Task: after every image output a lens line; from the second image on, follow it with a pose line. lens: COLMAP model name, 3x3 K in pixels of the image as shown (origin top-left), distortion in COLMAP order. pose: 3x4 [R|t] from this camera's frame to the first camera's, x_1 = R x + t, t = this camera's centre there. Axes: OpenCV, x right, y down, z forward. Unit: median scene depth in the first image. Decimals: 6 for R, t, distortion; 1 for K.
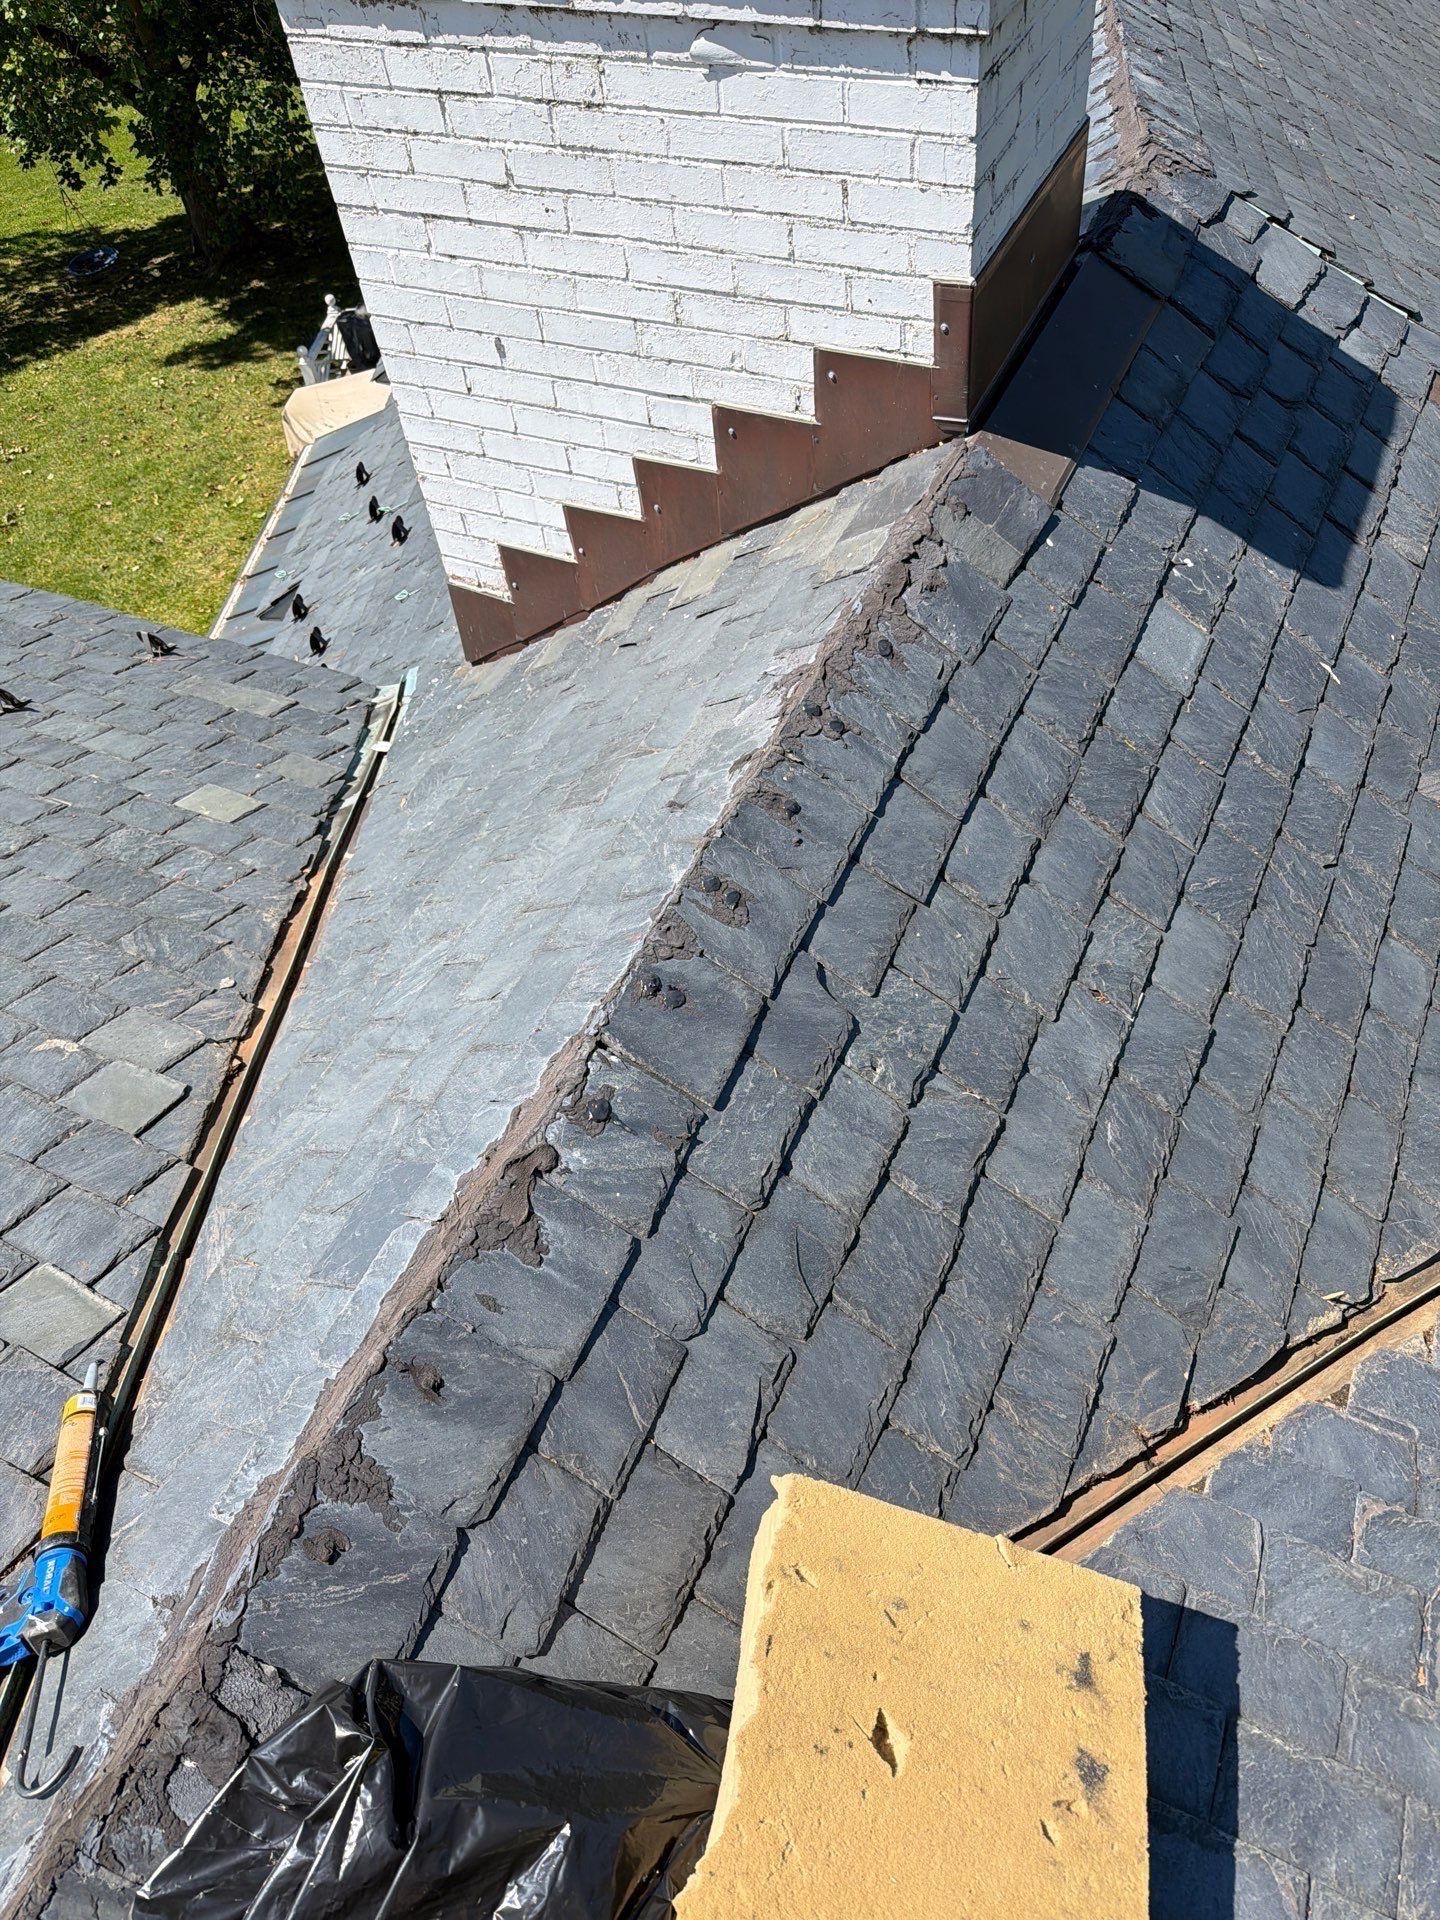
lens RADIAL K [[1375.6, 0, 720.0], [0, 1375.6, 960.0], [0, 0, 1]] dist [0.168826, -0.363734]
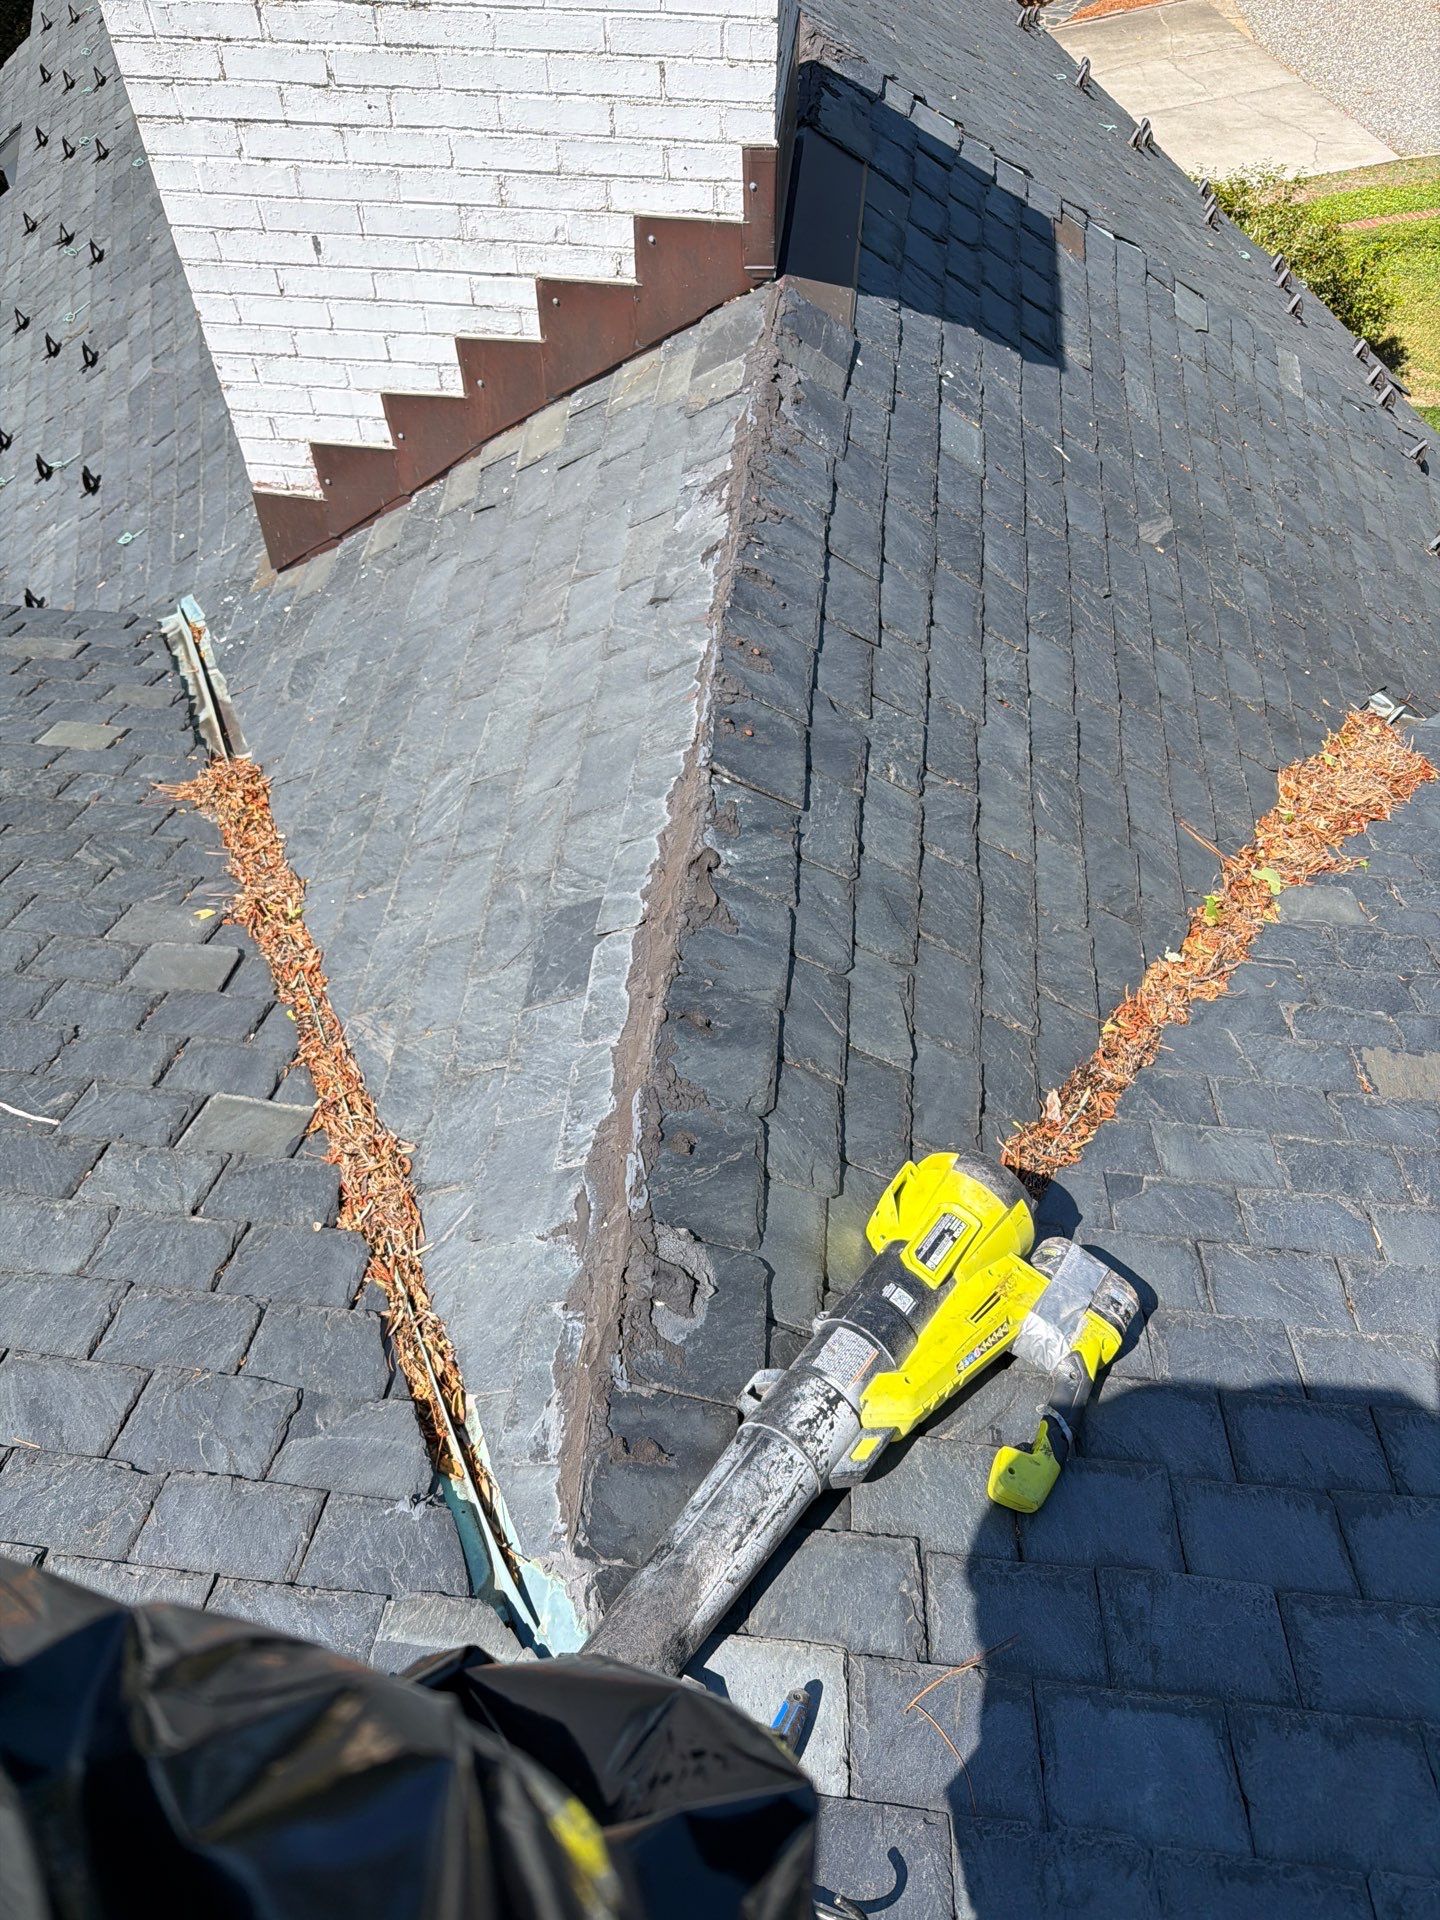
lens RADIAL K [[1444.5, 0, 607.0], [0, 1444.5, 1045.5], [0, 0, 1]] dist [0.089690, -0.156879]
pose [[0.937944, -0.216325, 0.271043, -0.438285], [0.204582, 0.976255, 0.071214, 0.142895], [-0.280013, -0.011344, 0.959929, -0.158912]]
